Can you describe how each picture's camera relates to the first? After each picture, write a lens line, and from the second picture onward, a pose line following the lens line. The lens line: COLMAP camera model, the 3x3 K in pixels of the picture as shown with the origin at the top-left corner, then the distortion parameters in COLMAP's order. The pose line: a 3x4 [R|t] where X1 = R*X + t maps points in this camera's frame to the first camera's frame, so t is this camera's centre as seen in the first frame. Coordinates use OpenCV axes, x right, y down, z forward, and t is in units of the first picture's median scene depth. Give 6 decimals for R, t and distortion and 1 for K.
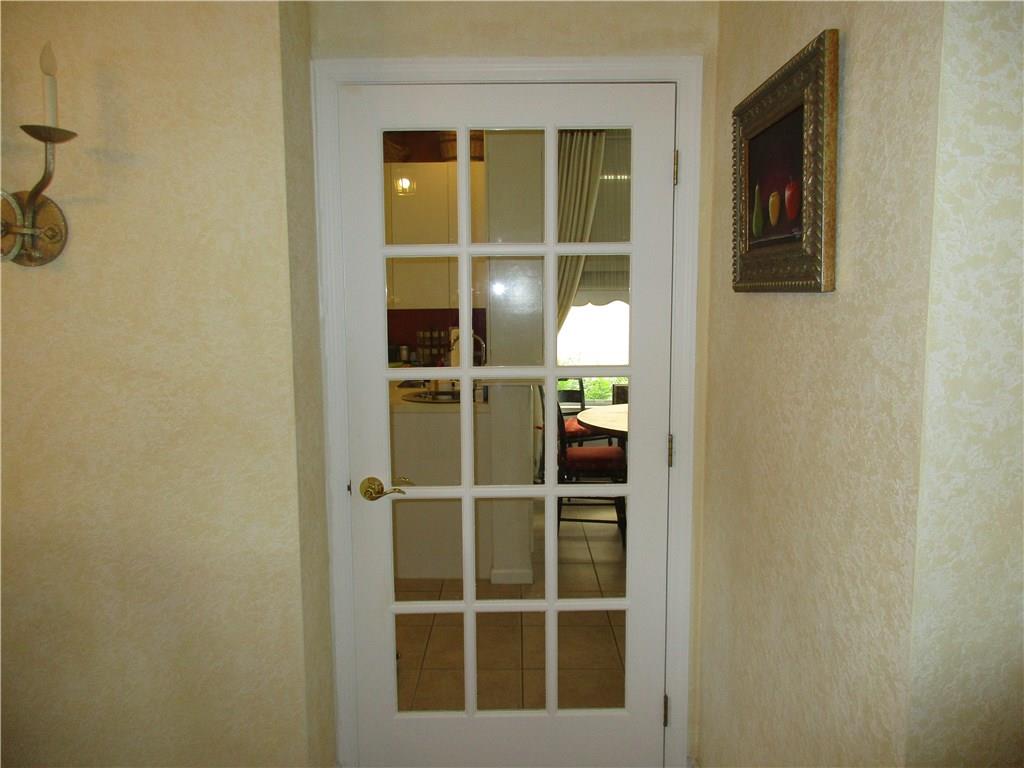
lens RADIAL K [[756.0, 0, 511.0], [0, 756.0, 382.7], [0, 0, 1]] dist [-0.009475, -0.006067]
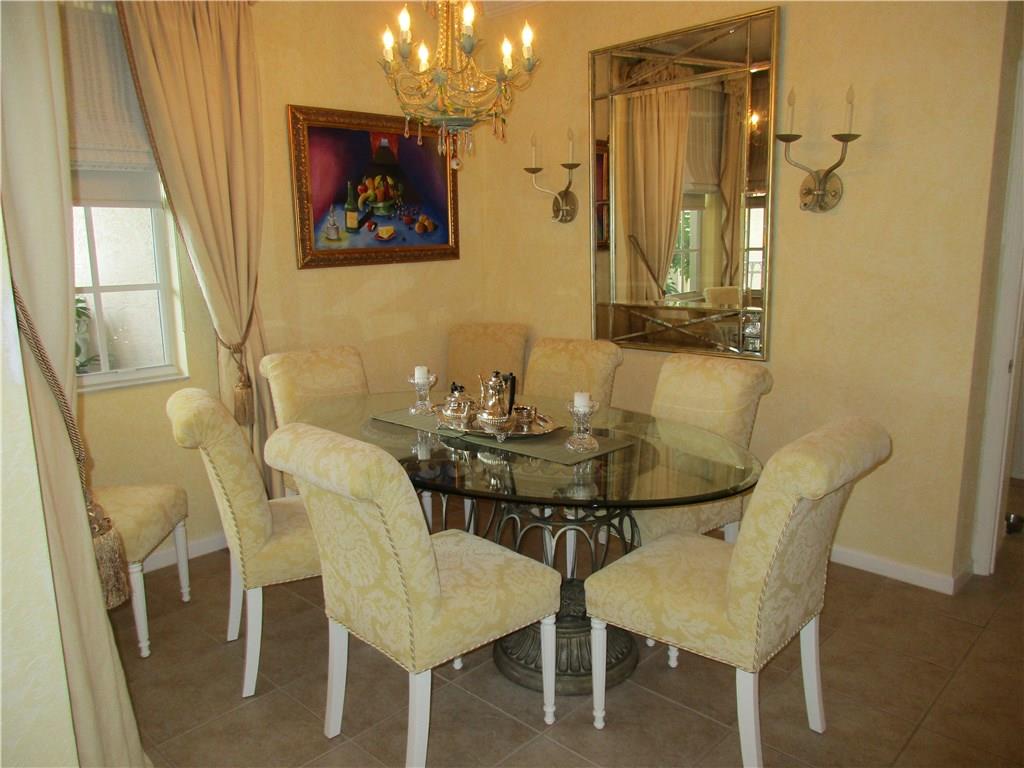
lens RADIAL K [[756.0, 0, 512.1], [0, 756.0, 380.8], [0, 0, 1]] dist [-0.009475, -0.006067]
pose [[0.711206, 0.121837, -0.692345, 0.119108], [-0.070904, 0.992277, 0.101783, 0.106140], [0.699399, -0.023299, 0.714351, -0.770101]]
